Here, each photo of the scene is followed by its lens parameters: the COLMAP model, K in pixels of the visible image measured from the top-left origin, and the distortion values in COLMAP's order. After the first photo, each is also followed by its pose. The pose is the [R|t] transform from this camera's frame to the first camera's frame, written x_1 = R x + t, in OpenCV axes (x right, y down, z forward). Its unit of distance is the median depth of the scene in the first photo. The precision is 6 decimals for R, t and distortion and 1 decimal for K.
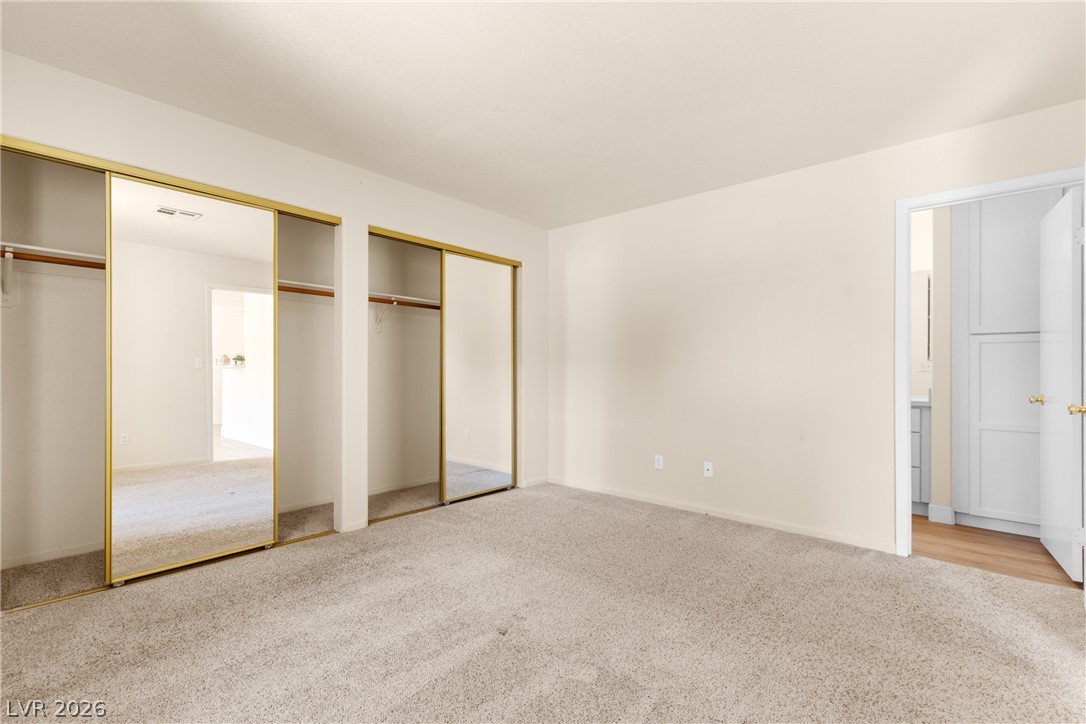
lens RADIAL K [[503.1, 0, 582.8], [0, 503.1, 371.6], [0, 0, 1]] dist [0.001059, -0.000147]
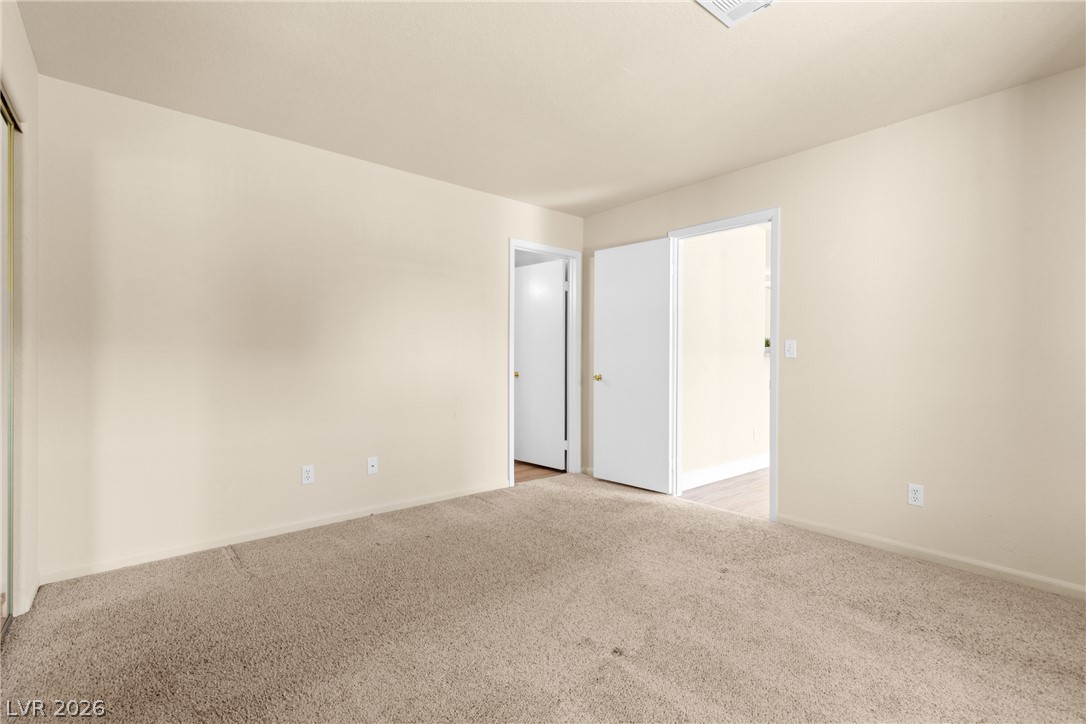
lens RADIAL K [[479.4, 0, 543.0], [0, 479.4, 362.0], [0, 0, 1]] dist [0.010909, -0.000016]
pose [[0.184686, -0.015867, 0.982669, -0.623993], [0.001179, 0.999873, 0.015924, -0.010266], [-0.982797, -0.001783, 0.184681, 0.595637]]
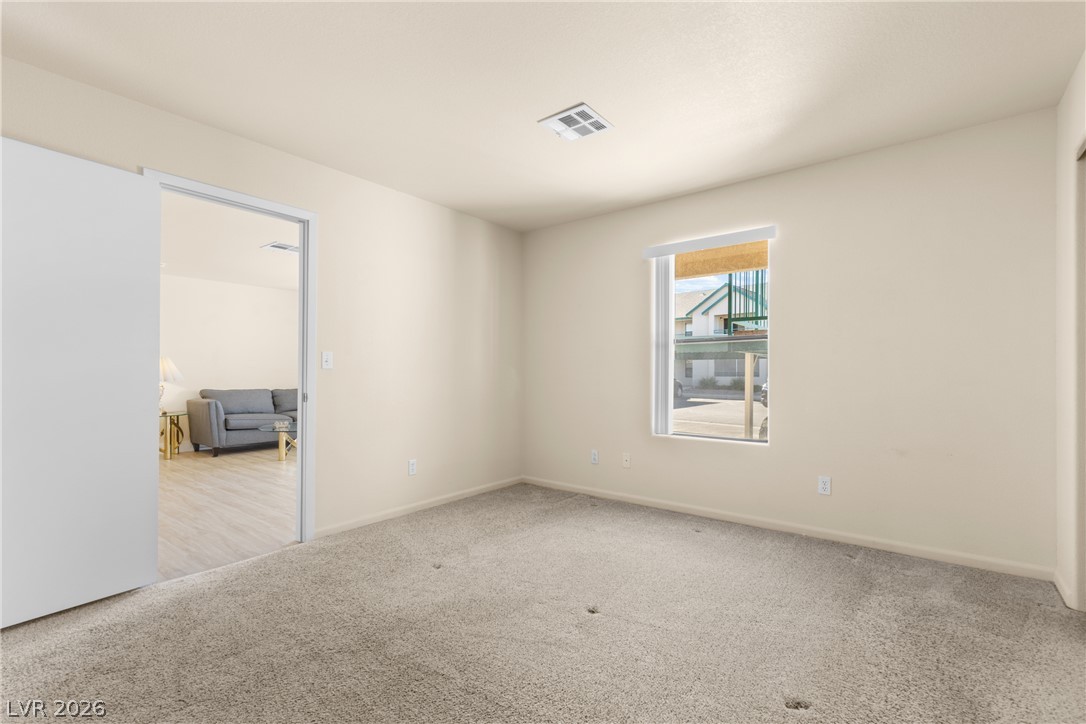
lens RADIAL K [[485.8, 0, 546.4], [0, 485.8, 368.8], [0, 0, 1]] dist [0.004612, -0.000016]
pose [[-0.999970, -0.004755, 0.006110, -0.038552], [-0.004752, 0.999989, 0.000507, -0.005658], [-0.006112, 0.000478, -0.999981, 1.259072]]
